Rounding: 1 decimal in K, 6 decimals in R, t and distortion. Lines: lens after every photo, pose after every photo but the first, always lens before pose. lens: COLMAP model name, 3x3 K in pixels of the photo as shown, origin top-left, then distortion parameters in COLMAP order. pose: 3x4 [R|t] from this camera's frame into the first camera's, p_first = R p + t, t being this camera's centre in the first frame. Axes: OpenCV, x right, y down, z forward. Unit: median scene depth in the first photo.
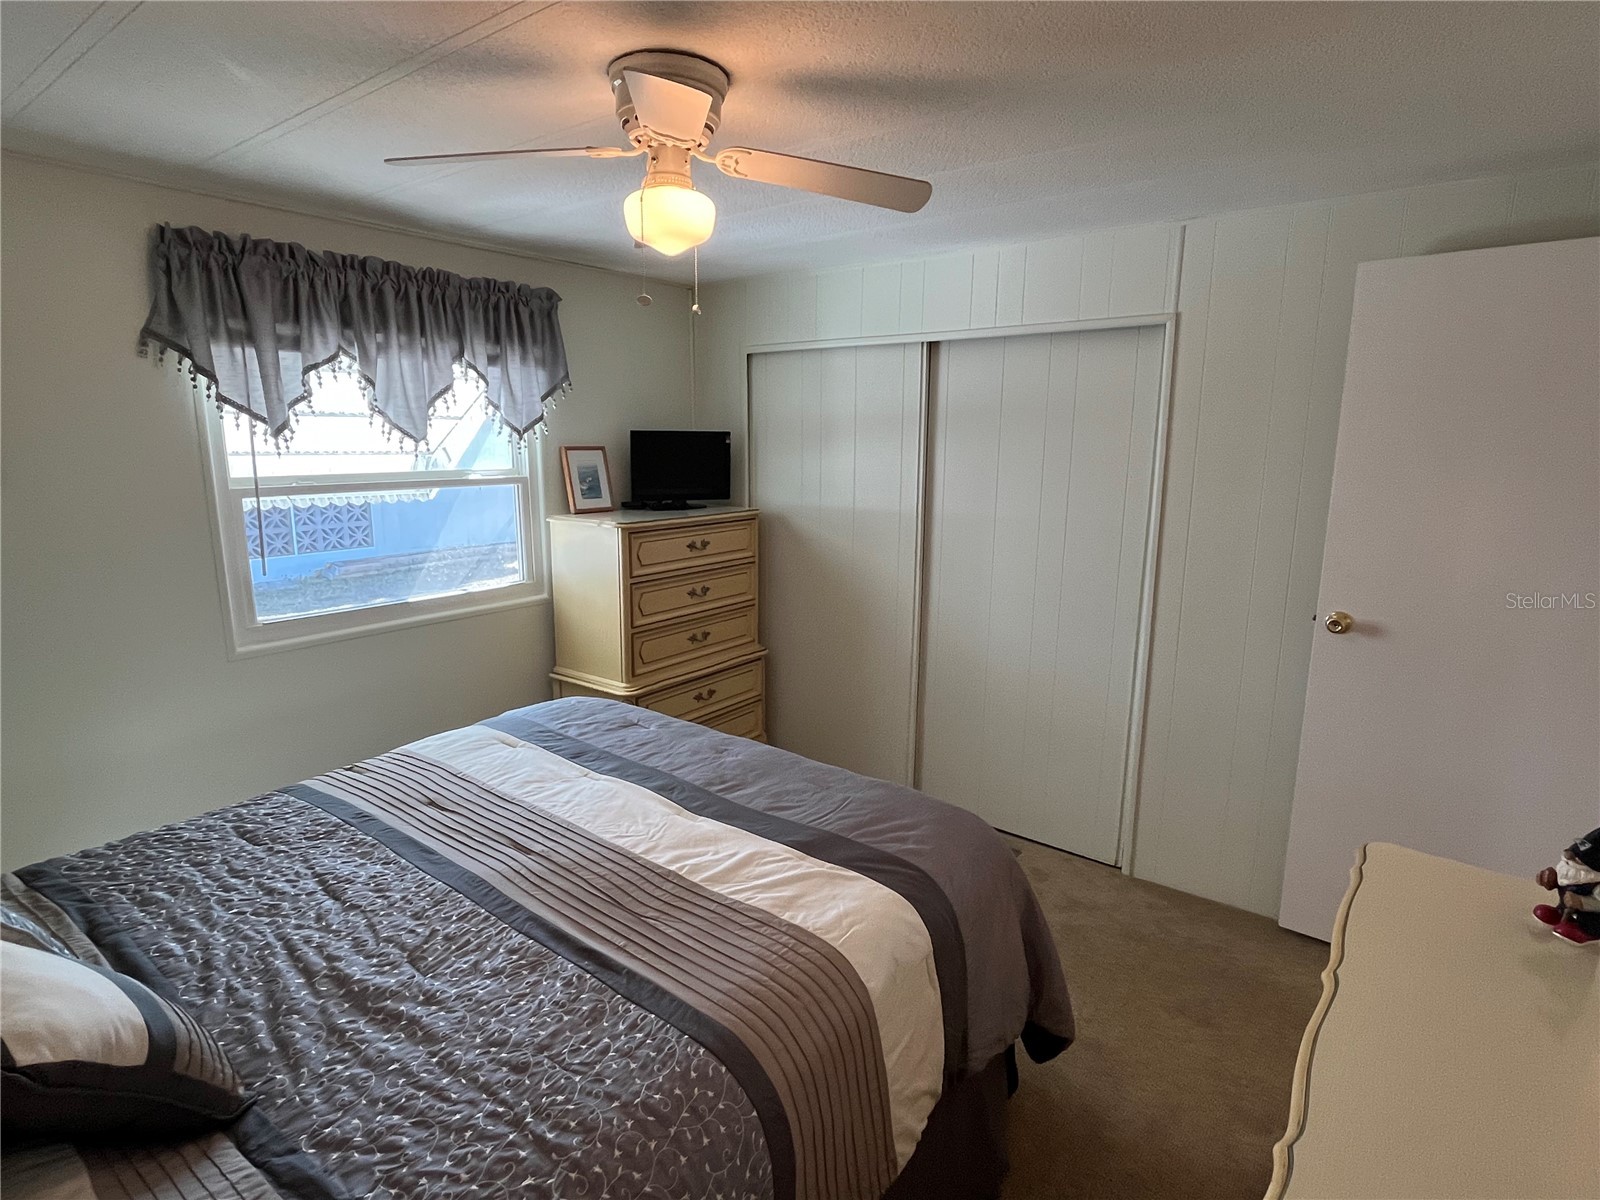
lens RADIAL K [[846.5, 0, 792.6], [0, 846.5, 600.5], [0, 0, 1]] dist [-0.004185, -0.000635]
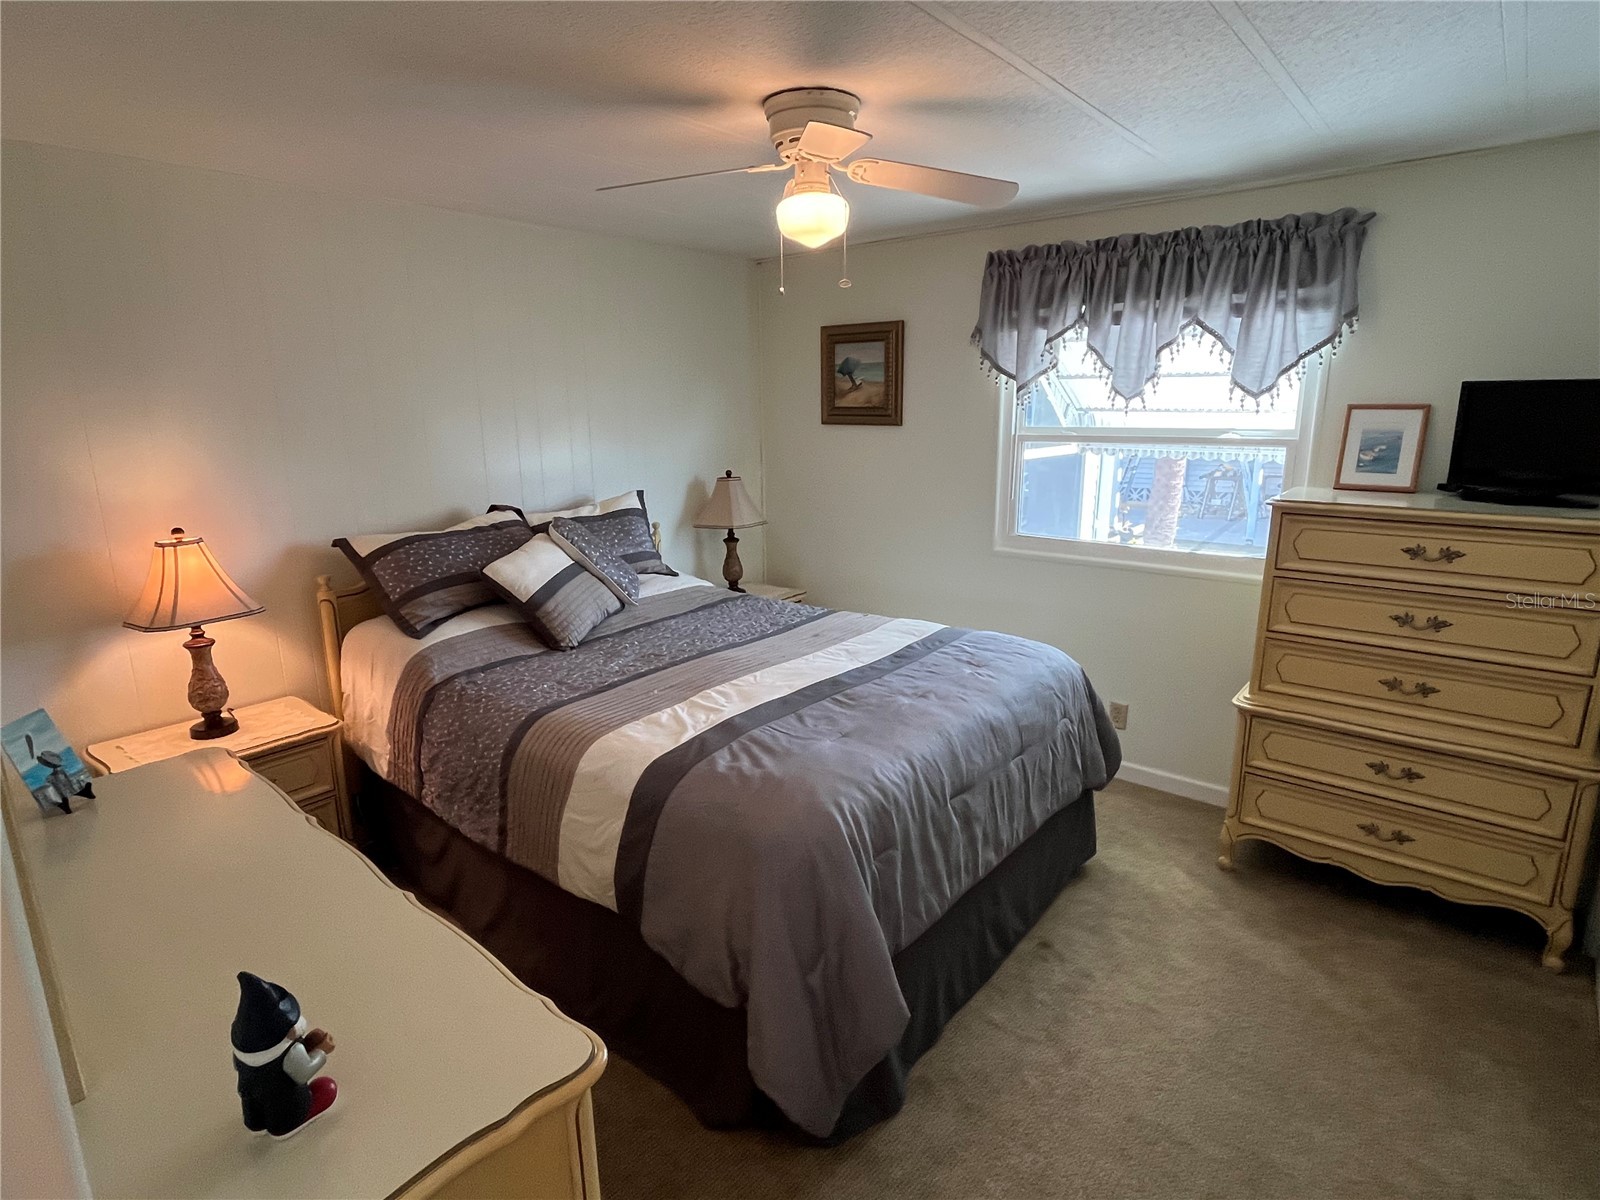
lens RADIAL K [[846.5, 0, 792.6], [0, 846.5, 600.5], [0, 0, 1]] dist [-0.004185, -0.000635]
pose [[-0.051061, 0.224218, -0.973200, 0.785522], [-0.182884, 0.955894, 0.229826, -0.124799], [0.981808, 0.189718, -0.007803, 0.712334]]
